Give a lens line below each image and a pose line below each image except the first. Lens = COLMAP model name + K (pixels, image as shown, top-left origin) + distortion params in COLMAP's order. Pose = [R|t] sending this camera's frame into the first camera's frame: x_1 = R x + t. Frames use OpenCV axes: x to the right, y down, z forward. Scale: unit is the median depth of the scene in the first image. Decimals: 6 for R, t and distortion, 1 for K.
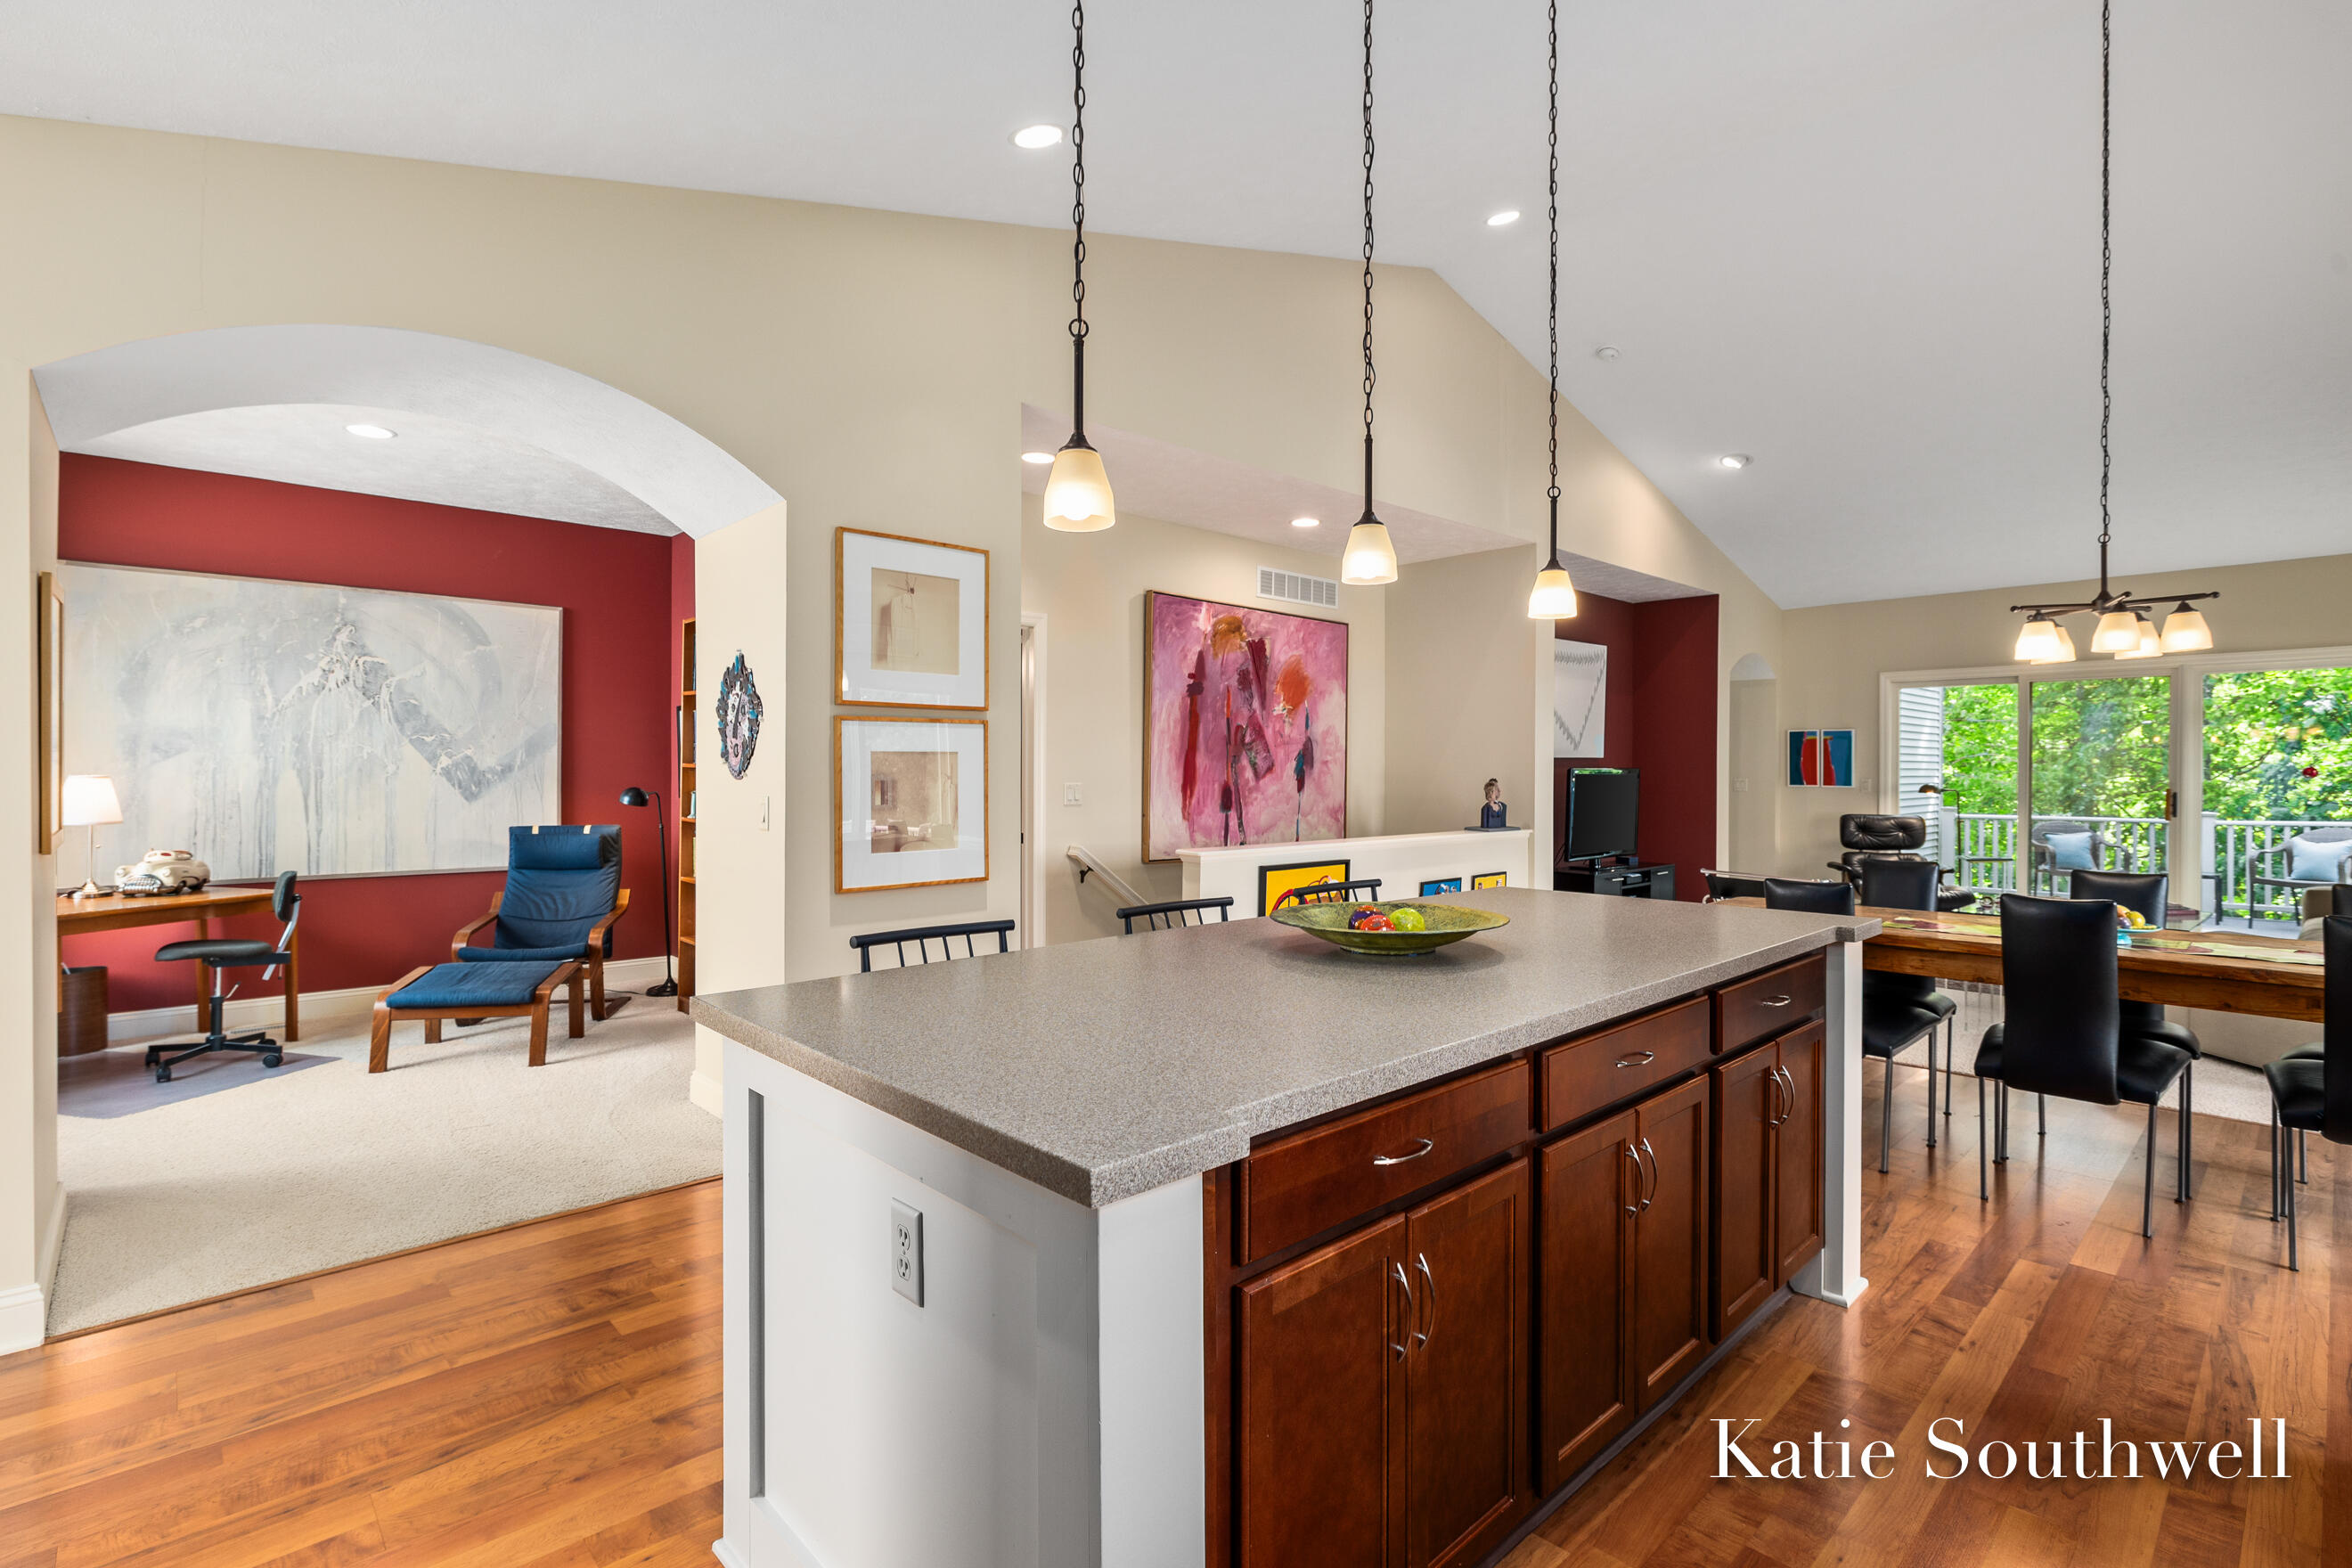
lens RADIAL K [[1099.7, 0, 1179.9], [0, 1099.7, 778.4], [0, 0, 1]] dist [0.000487, -0.000318]
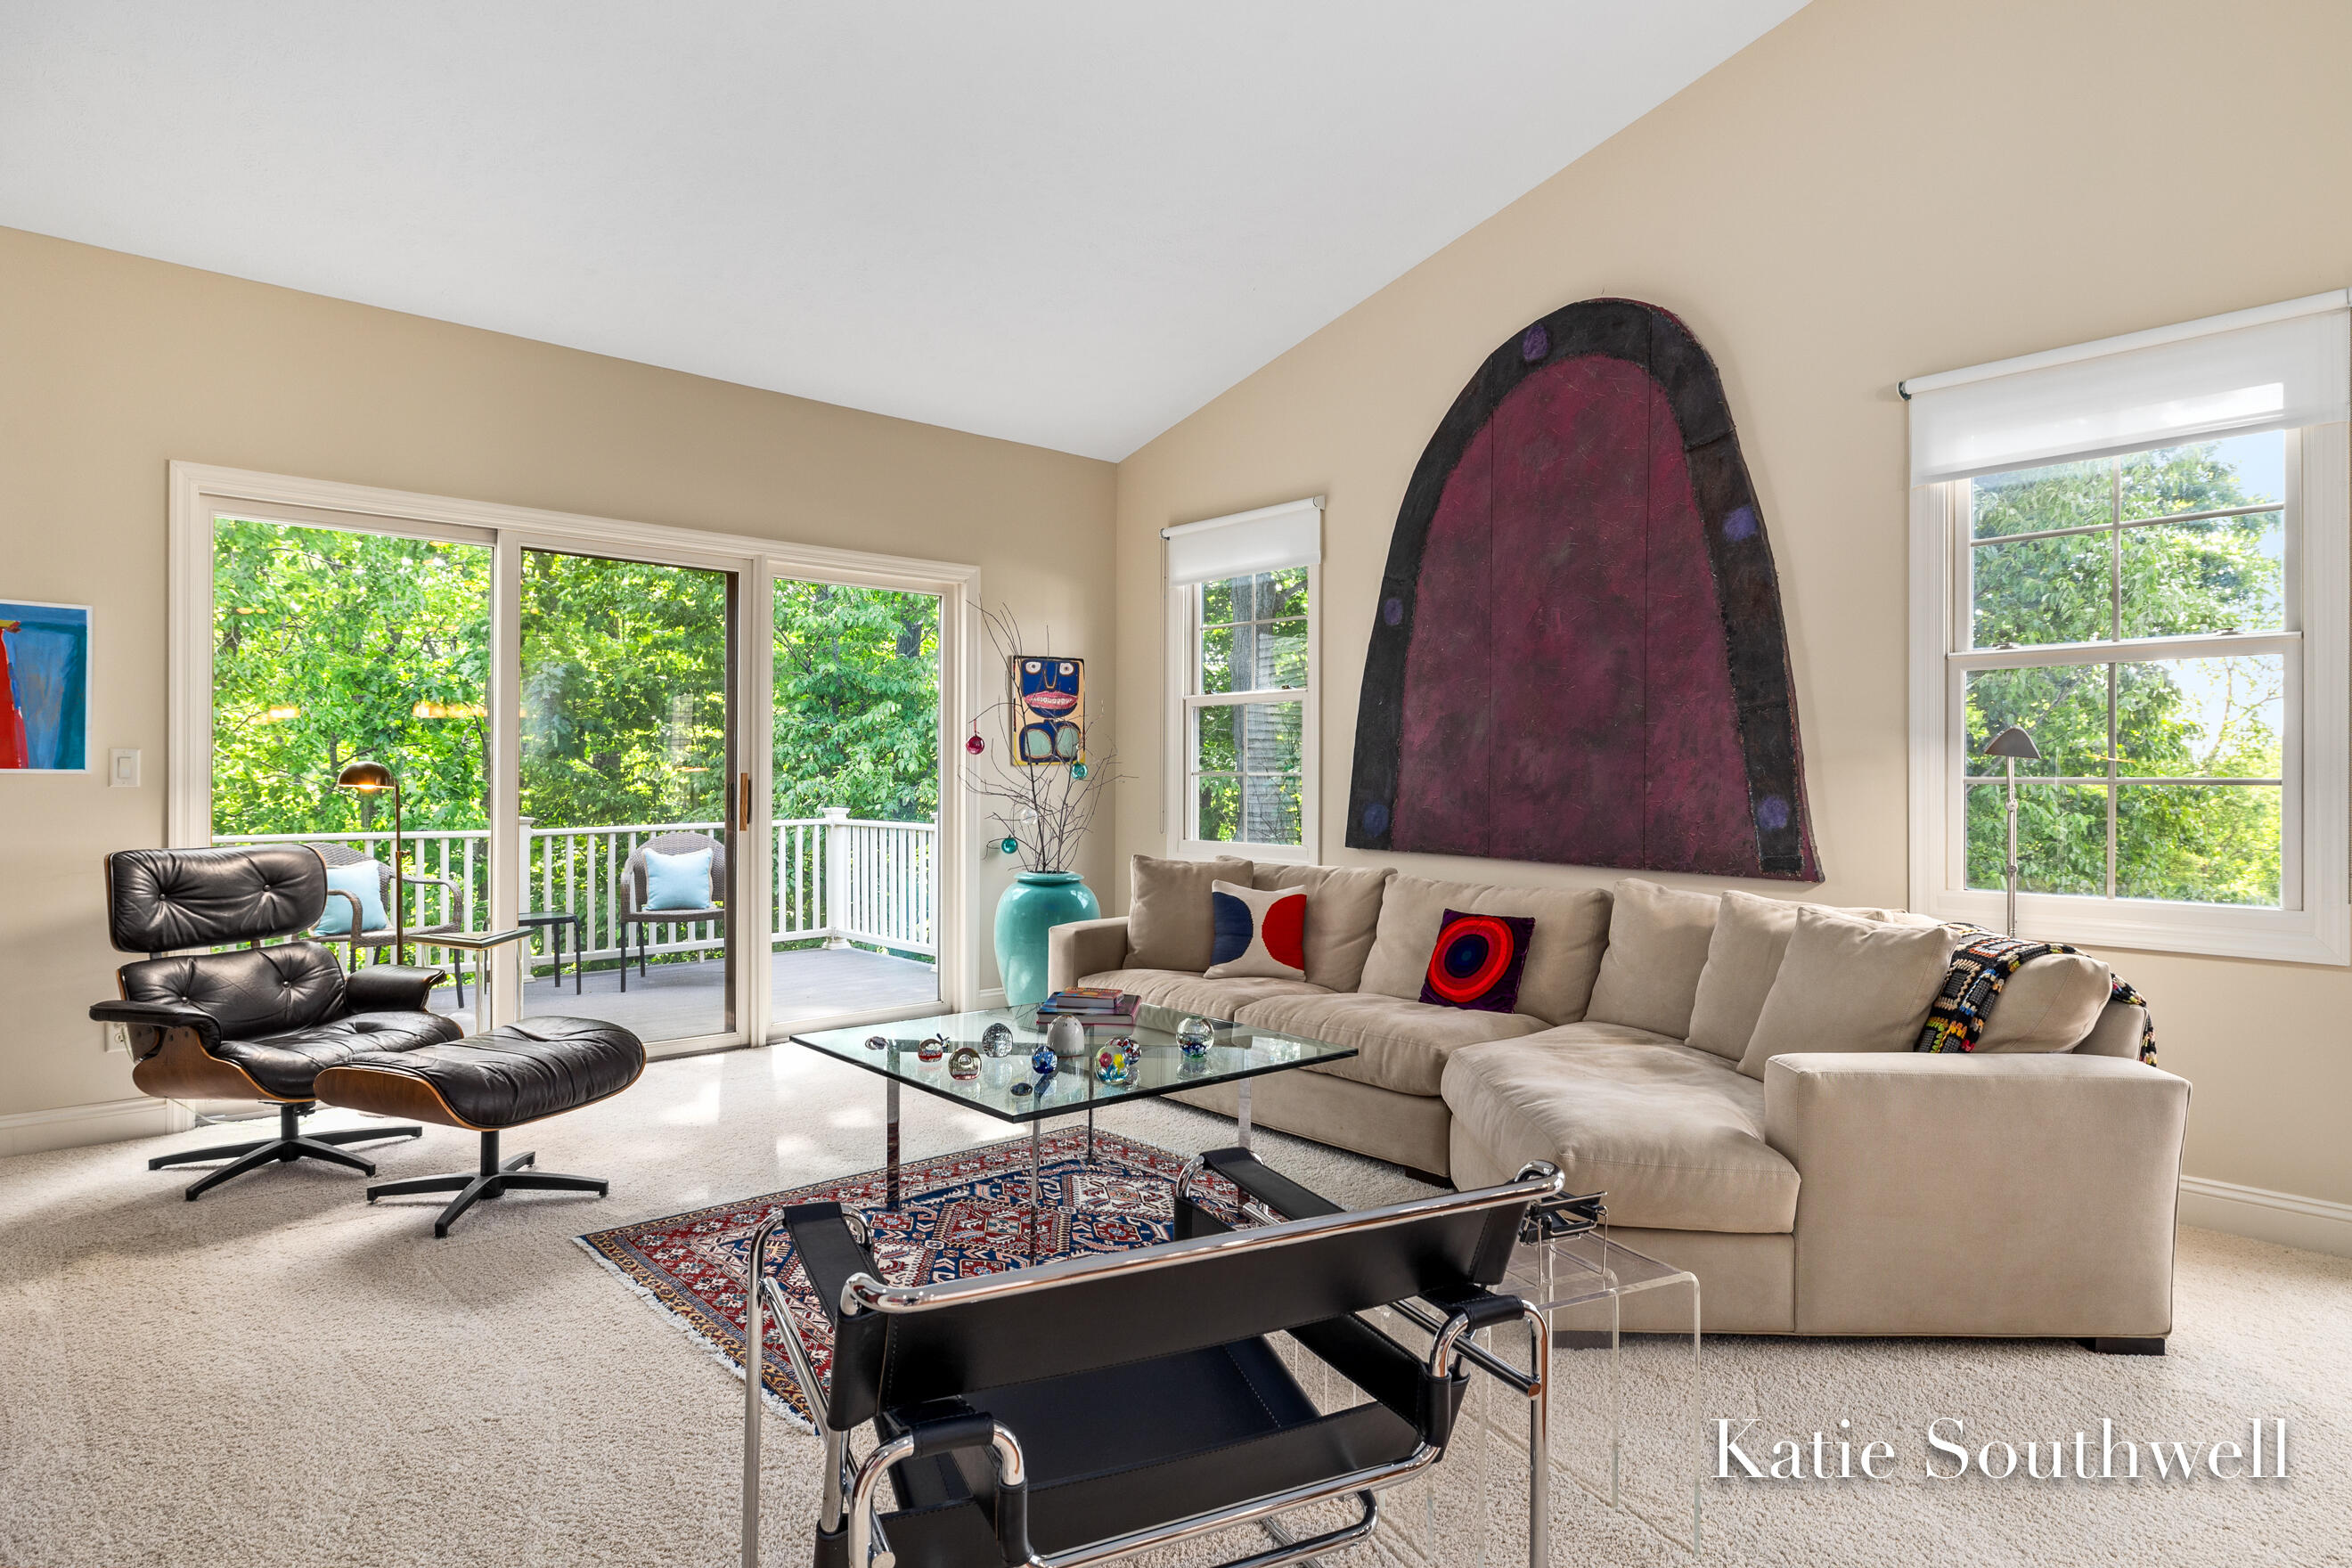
lens RADIAL K [[1288.8, 0, 1152.1], [0, 1288.8, 780.5], [0, 0, 1]] dist [0.010406, -0.003163]
pose [[0.025227, -0.001936, 0.999680, 0.367367], [0.001575, 0.999997, 0.001897, 0.017866], [-0.999681, 0.001526, 0.025230, 1.139482]]
